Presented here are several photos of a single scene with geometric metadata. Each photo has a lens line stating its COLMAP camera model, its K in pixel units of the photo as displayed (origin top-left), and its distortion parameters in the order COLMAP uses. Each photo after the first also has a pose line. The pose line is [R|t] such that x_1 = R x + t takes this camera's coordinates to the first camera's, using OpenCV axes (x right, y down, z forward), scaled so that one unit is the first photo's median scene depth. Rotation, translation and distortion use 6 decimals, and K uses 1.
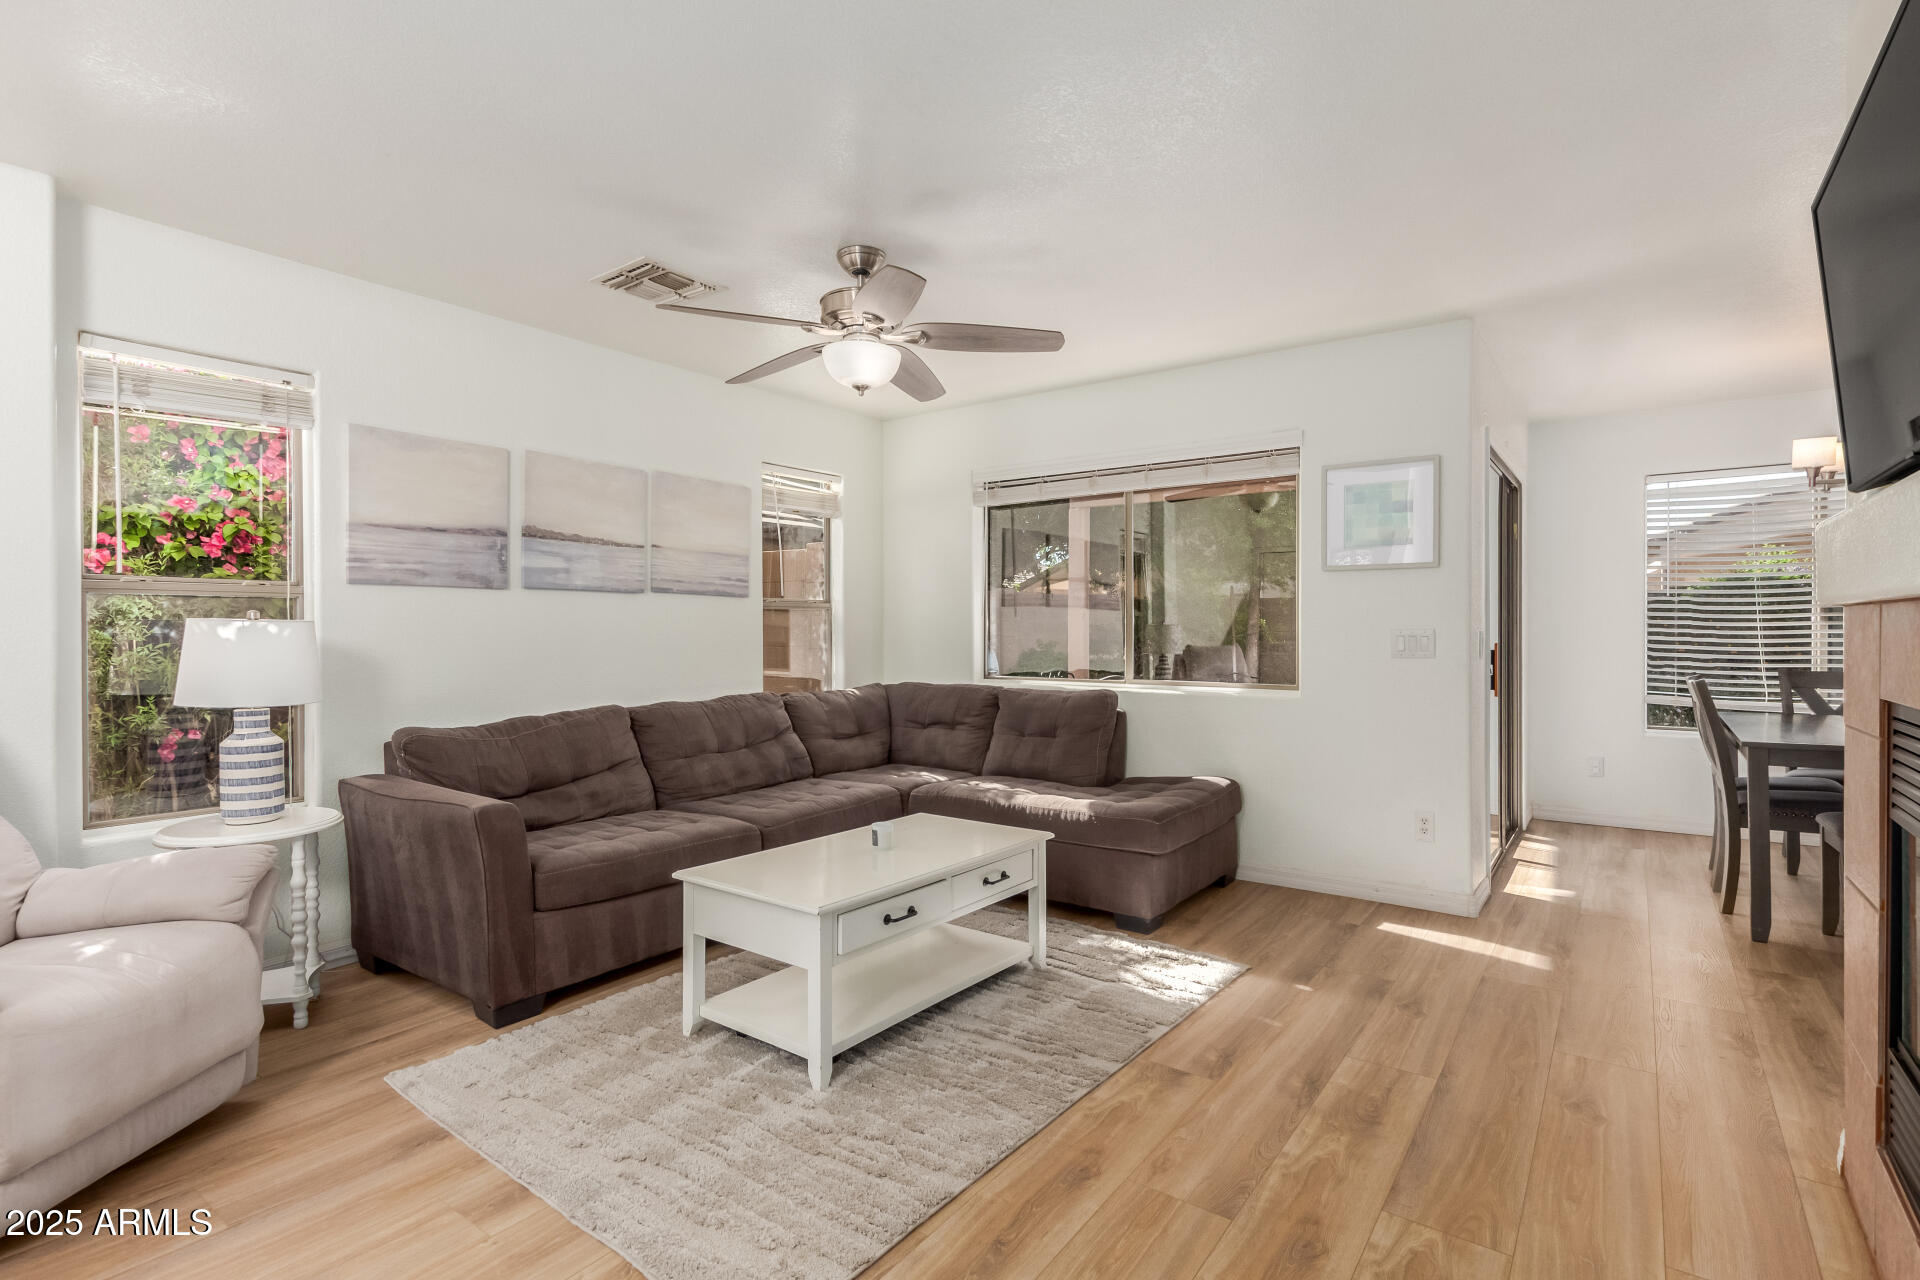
lens RADIAL K [[900.8, 0, 950.0], [0, 900.8, 638.3], [0, 0, 1]] dist [0.002810, -0.000172]
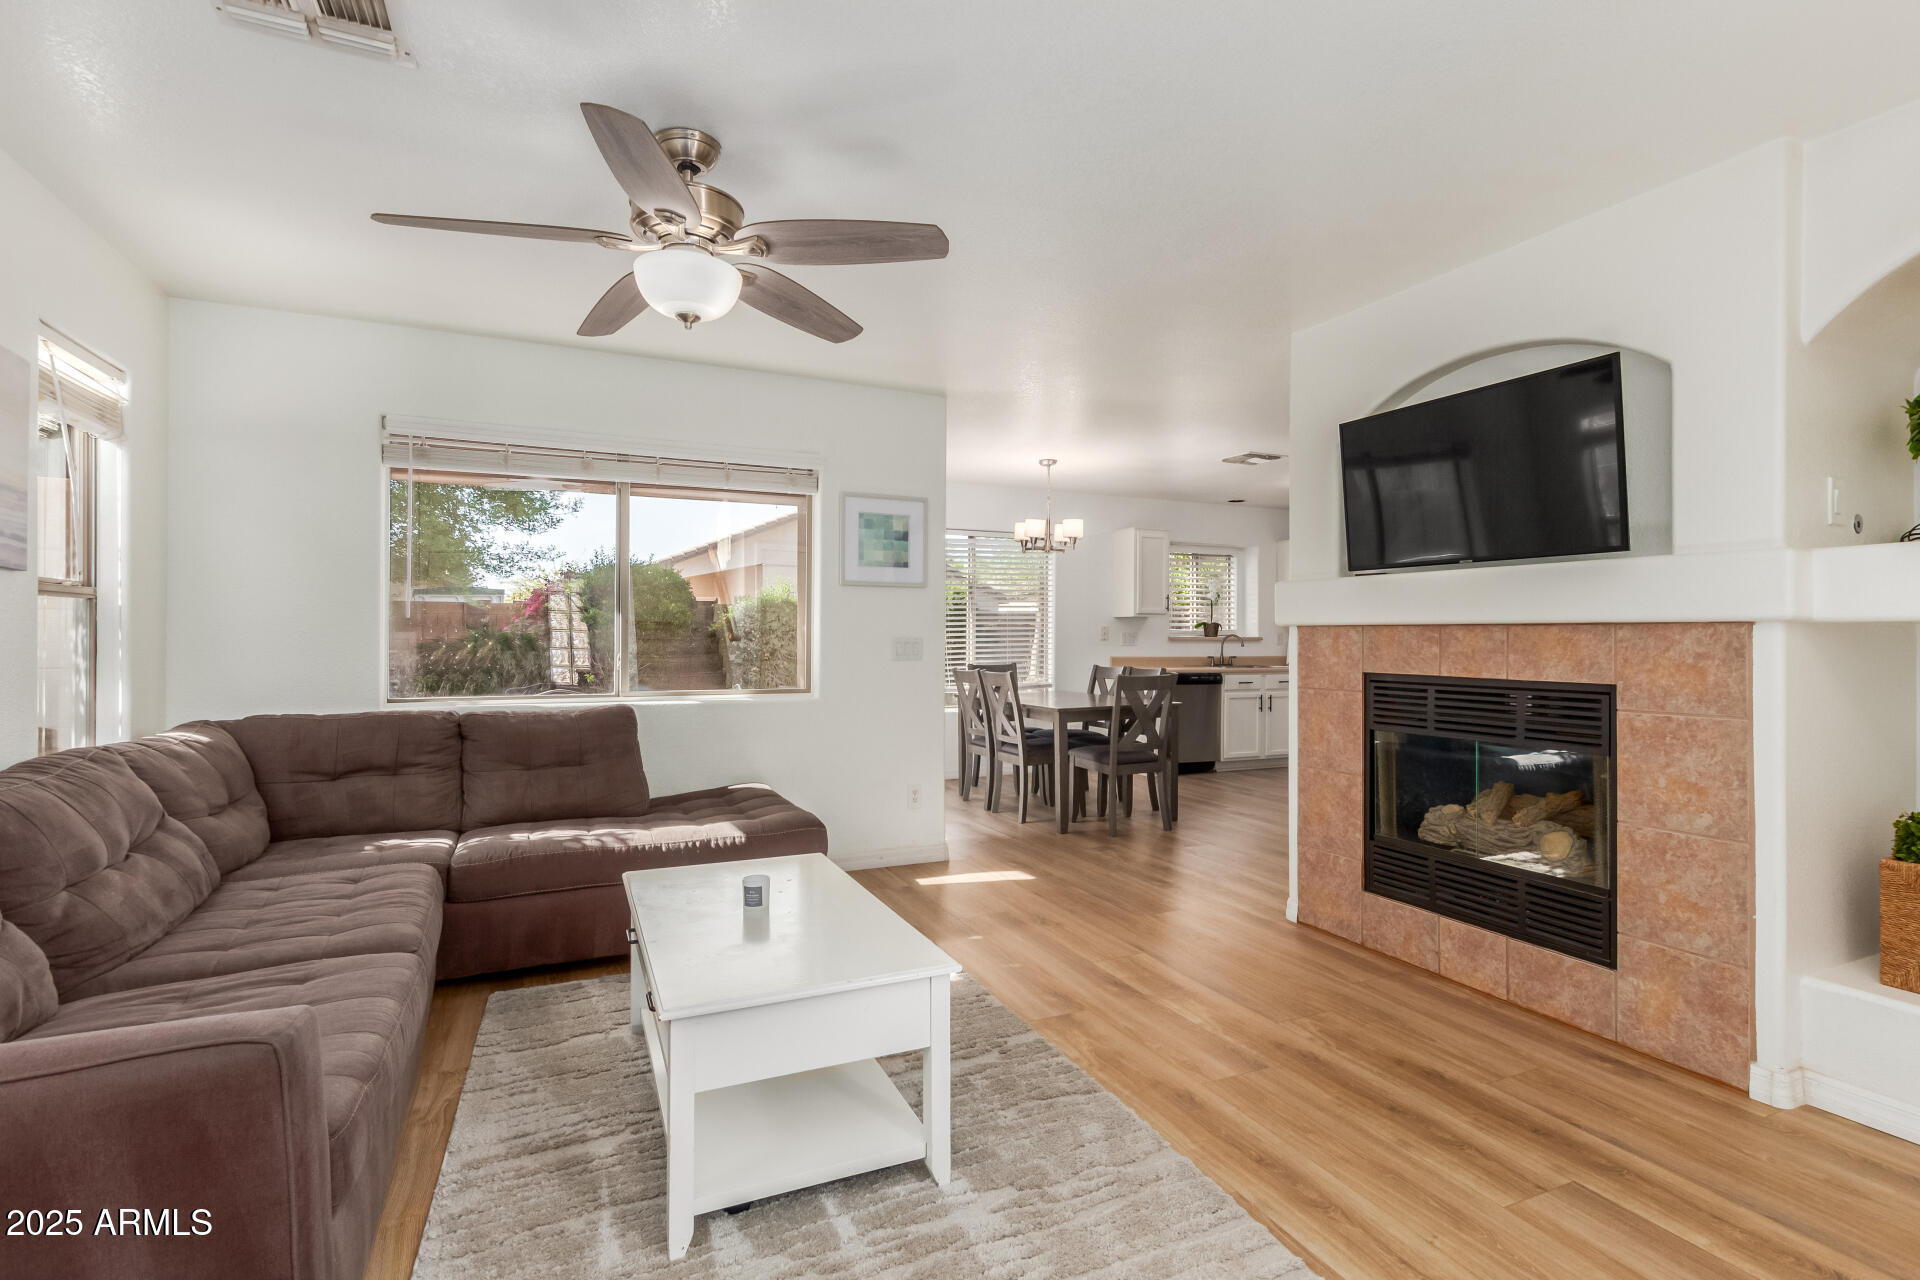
lens RADIAL K [[900.8, 0, 948.5], [0, 900.8, 636.2], [0, 0, 1]] dist [0.002810, -0.000172]
pose [[0.490494, 0.003969, 0.871436, -0.528873], [0.004693, 0.999963, -0.007195, -0.001845], [-0.871432, 0.007619, 0.490457, 0.350913]]
